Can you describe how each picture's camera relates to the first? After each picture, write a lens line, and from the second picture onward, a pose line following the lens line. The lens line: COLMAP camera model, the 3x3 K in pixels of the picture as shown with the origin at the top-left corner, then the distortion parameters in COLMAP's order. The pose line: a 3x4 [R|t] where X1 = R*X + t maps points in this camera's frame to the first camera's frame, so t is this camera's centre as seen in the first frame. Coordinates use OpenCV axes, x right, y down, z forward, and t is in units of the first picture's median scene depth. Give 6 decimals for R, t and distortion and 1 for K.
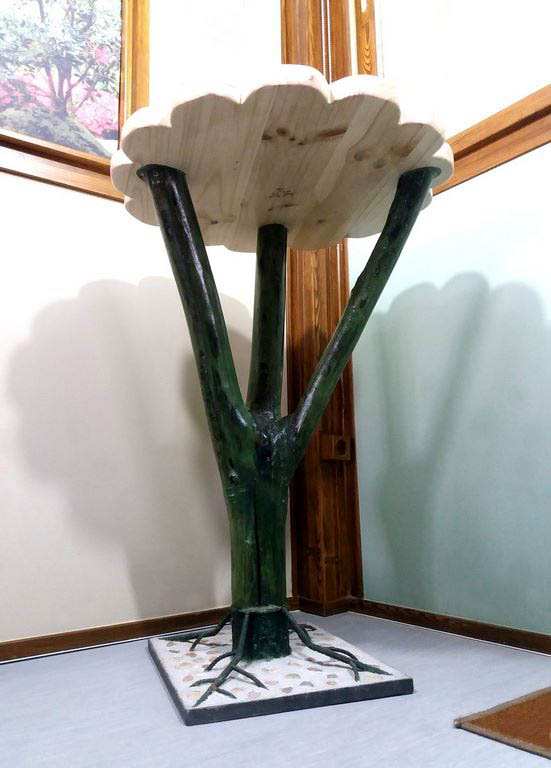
lens RADIAL K [[652.2, 0, 275.5], [0, 652.2, 384.0], [0, 0, 1]] dist [-0.000003, 0.000253]
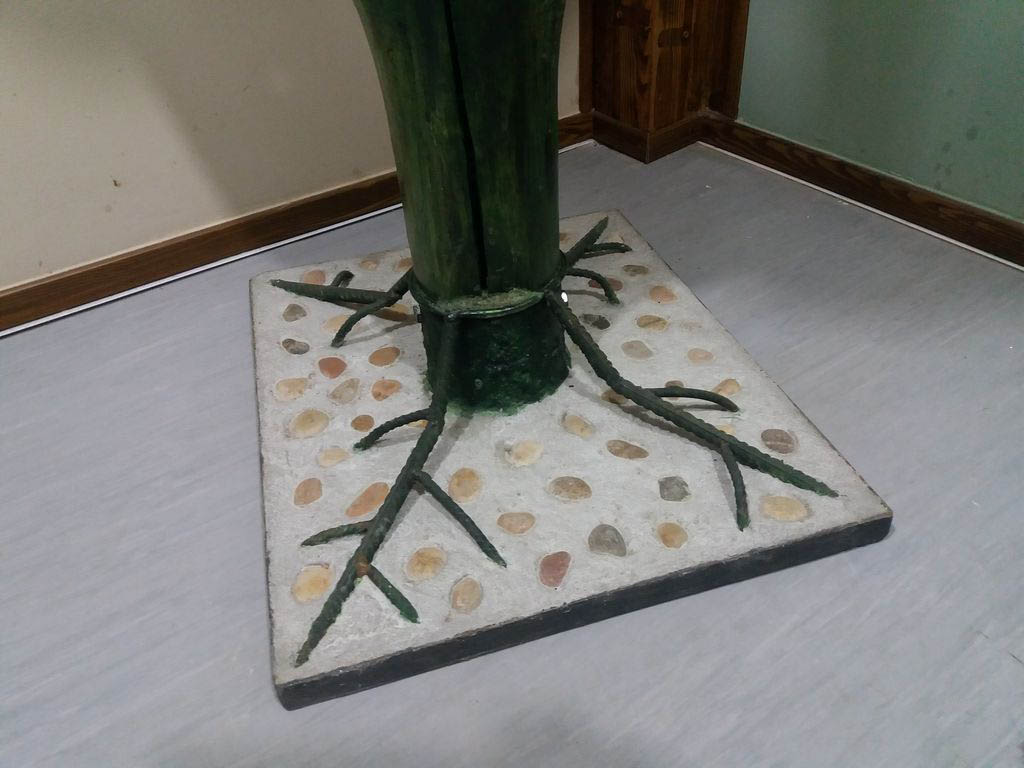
lens RADIAL K [[828.6, 0, 512.0], [0, 828.6, 384.0], [0, 0, 1]] dist [0.143973, -0.278874]
pose [[0.998417, 0.003453, -0.056139, 0.017202], [0.037945, 0.695408, 0.717613, 0.041412], [0.041518, -0.718607, 0.694176, 0.638620]]
